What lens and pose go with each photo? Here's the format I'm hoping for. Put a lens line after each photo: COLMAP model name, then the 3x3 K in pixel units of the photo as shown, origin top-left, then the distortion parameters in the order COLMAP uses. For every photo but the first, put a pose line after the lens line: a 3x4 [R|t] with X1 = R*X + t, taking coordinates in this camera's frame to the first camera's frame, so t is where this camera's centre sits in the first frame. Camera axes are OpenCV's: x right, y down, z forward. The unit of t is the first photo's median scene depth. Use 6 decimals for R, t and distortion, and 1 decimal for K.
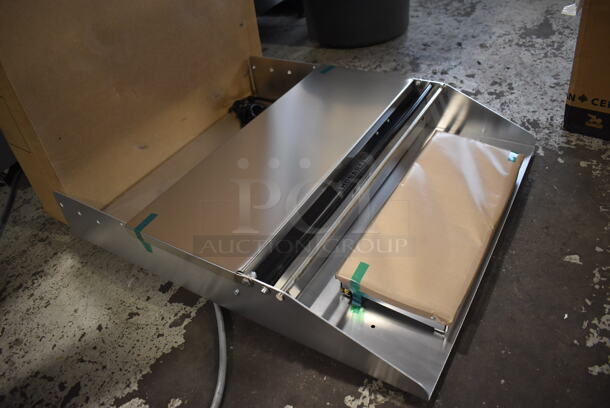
lens RADIAL K [[478.0, 0, 305.5], [0, 478.0, 202.8], [0, 0, 1]] dist [-0.099949, 0.015188]
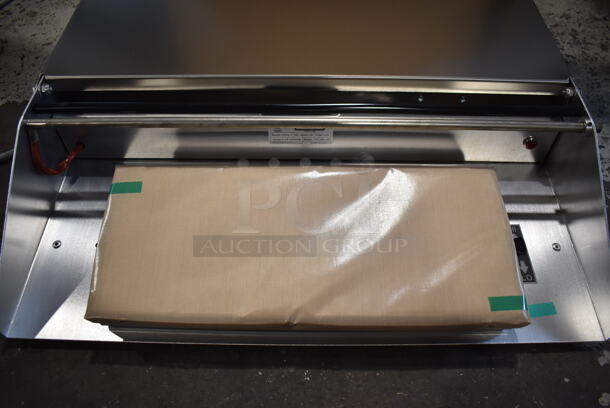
lens RADIAL K [[478.0, 0, 304.1], [0, 478.0, 202.0], [0, 0, 1]] dist [-0.099949, 0.015188]
pose [[0.514254, 0.757536, -0.402096, 0.525426], [-0.593482, 0.652784, 0.470800, -0.324110], [0.619130, -0.003474, 0.785280, 0.544655]]
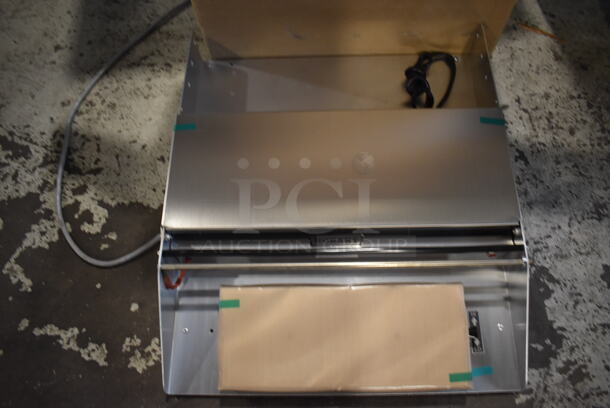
lens RADIAL K [[478.0, 0, 308.7], [0, 478.0, 205.7], [0, 0, 1]] dist [-0.099949, 0.015188]
pose [[0.527917, 0.815413, -0.237500, 0.278533], [-0.556519, 0.543368, 0.628520, -0.779619], [0.641553, -0.199633, 0.740646, 0.270030]]
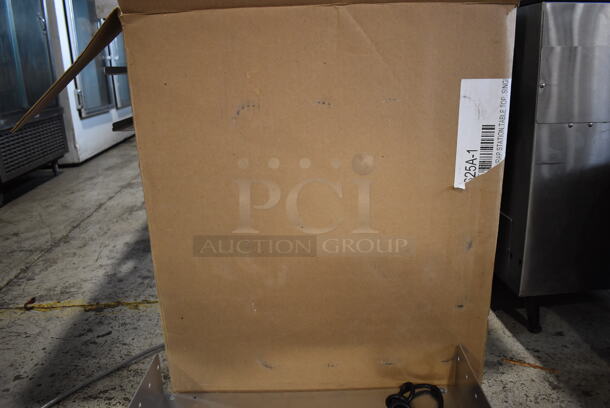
lens RADIAL K [[478.0, 0, 307.8], [0, 478.0, 201.1], [0, 0, 1]] dist [-0.099949, 0.015188]
pose [[0.520450, 0.345370, -0.780929, 0.444487], [-0.560455, 0.828153, -0.007260, -0.590134], [0.644221, 0.441454, 0.624577, 0.430234]]
